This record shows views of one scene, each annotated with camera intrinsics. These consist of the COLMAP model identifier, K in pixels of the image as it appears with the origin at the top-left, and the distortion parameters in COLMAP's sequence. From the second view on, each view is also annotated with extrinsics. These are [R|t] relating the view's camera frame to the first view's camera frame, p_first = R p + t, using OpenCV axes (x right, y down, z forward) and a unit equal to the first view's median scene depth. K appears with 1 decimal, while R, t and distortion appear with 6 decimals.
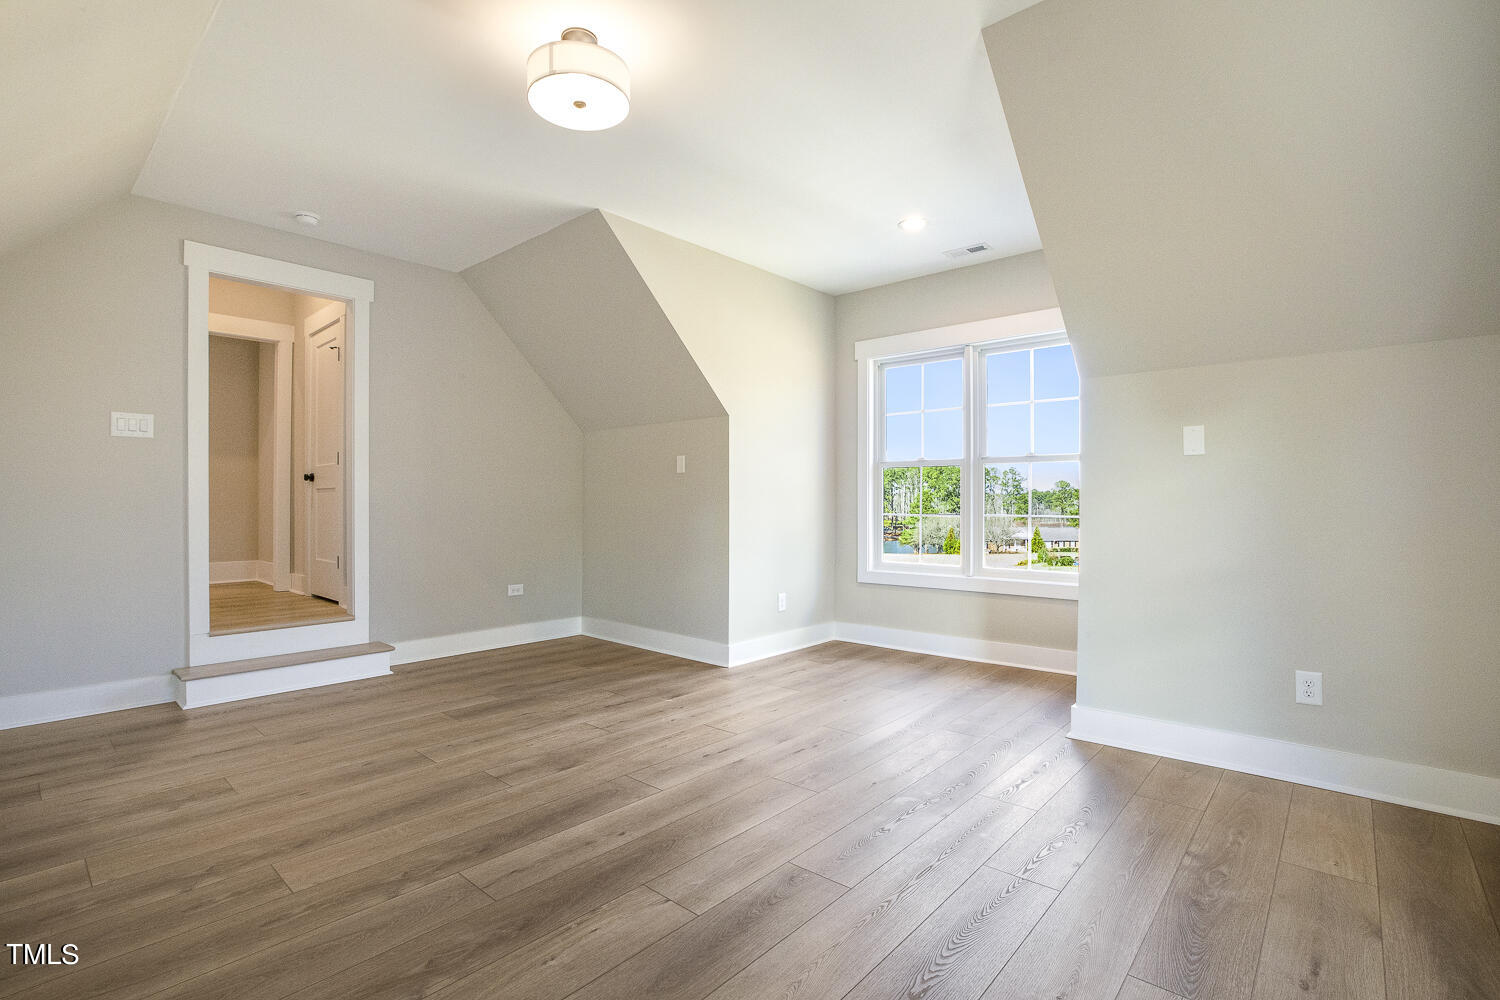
lens RADIAL K [[699.7, 0, 753.0], [0, 699.7, 505.8], [0, 0, 1]] dist [-0.027214, 0.000323]
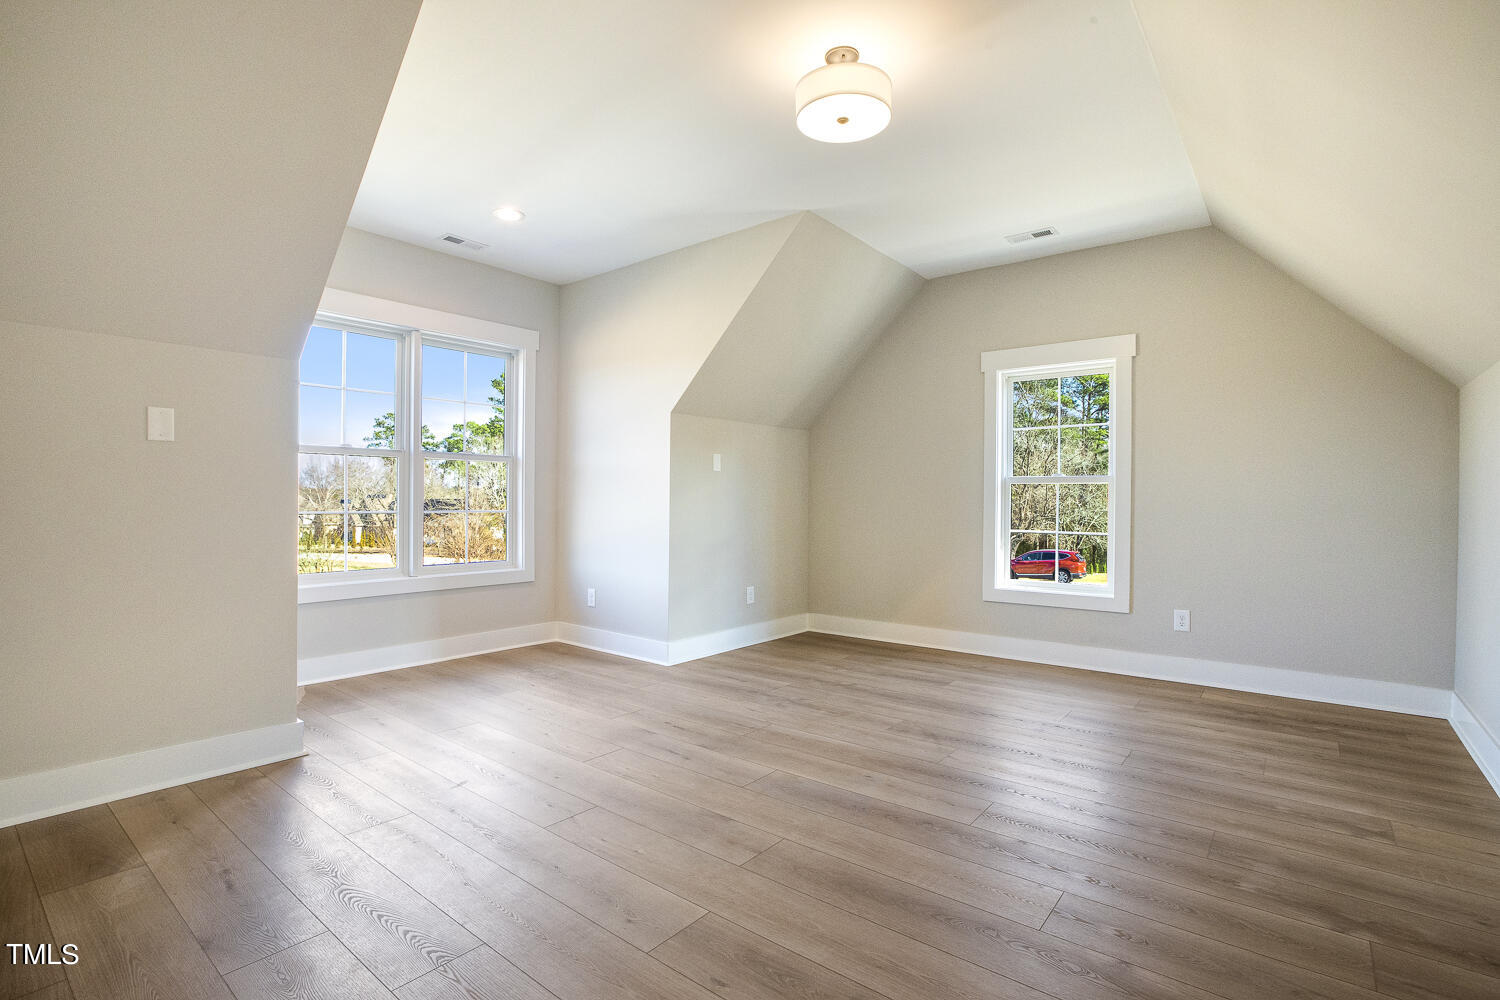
lens RADIAL K [[699.7, 0, 753.0], [0, 699.7, 505.8], [0, 0, 1]] dist [-0.027214, 0.000323]
pose [[-0.039646, -0.010018, 0.999164, -1.093340], [-0.003467, 0.999945, 0.009888, -0.008171], [-0.999208, -0.003073, -0.039678, 0.987580]]
